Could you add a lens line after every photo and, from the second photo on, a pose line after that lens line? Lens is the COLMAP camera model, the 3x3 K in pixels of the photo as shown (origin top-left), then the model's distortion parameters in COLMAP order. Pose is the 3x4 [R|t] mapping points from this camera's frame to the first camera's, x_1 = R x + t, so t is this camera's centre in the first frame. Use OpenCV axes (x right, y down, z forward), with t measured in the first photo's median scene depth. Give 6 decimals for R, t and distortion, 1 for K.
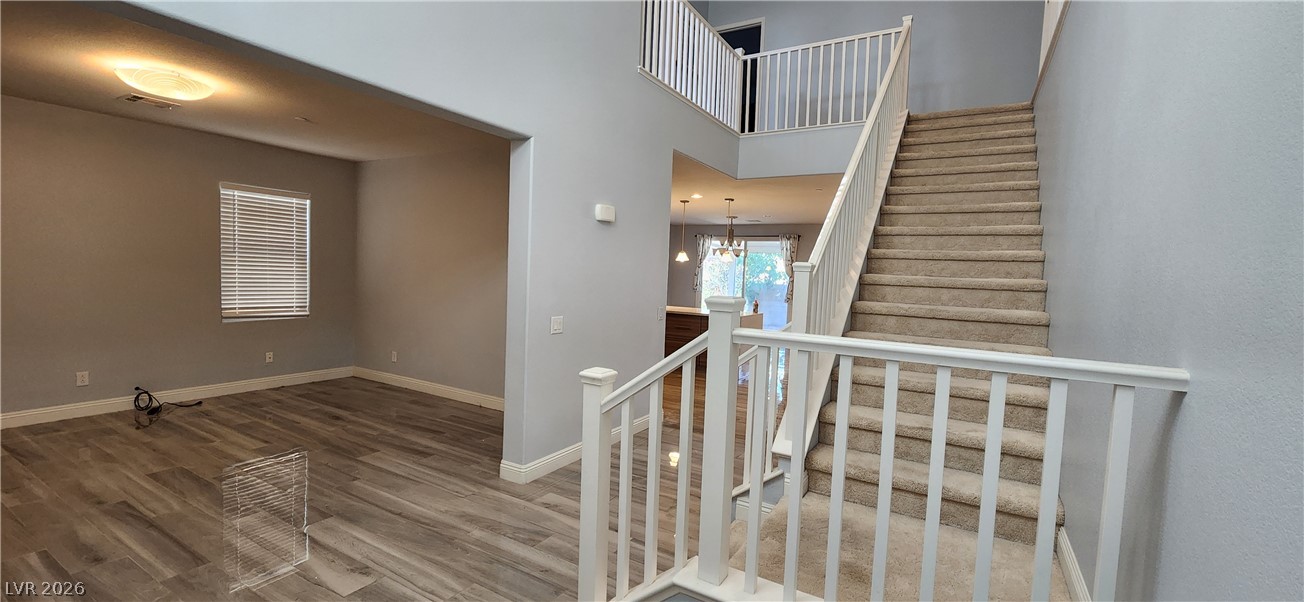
lens RADIAL K [[535.8, 0, 659.0], [0, 535.8, 301.2], [0, 0, 1]] dist [0.001144, -0.000727]
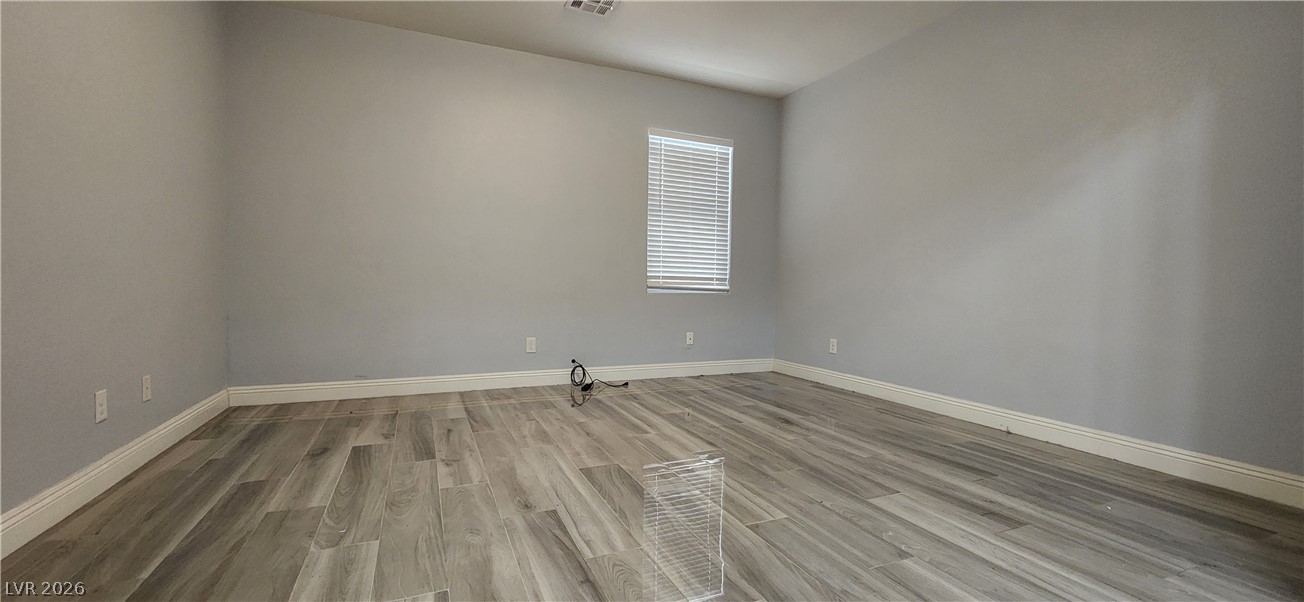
lens RADIAL K [[535.8, 0, 659.0], [0, 535.8, 301.2], [0, 0, 1]] dist [0.001144, -0.000727]
pose [[0.815709, -0.008593, -0.578399, -0.362244], [-0.017163, 0.999090, -0.039048, 0.101922], [0.578208, 0.041779, 0.814819, 0.373802]]
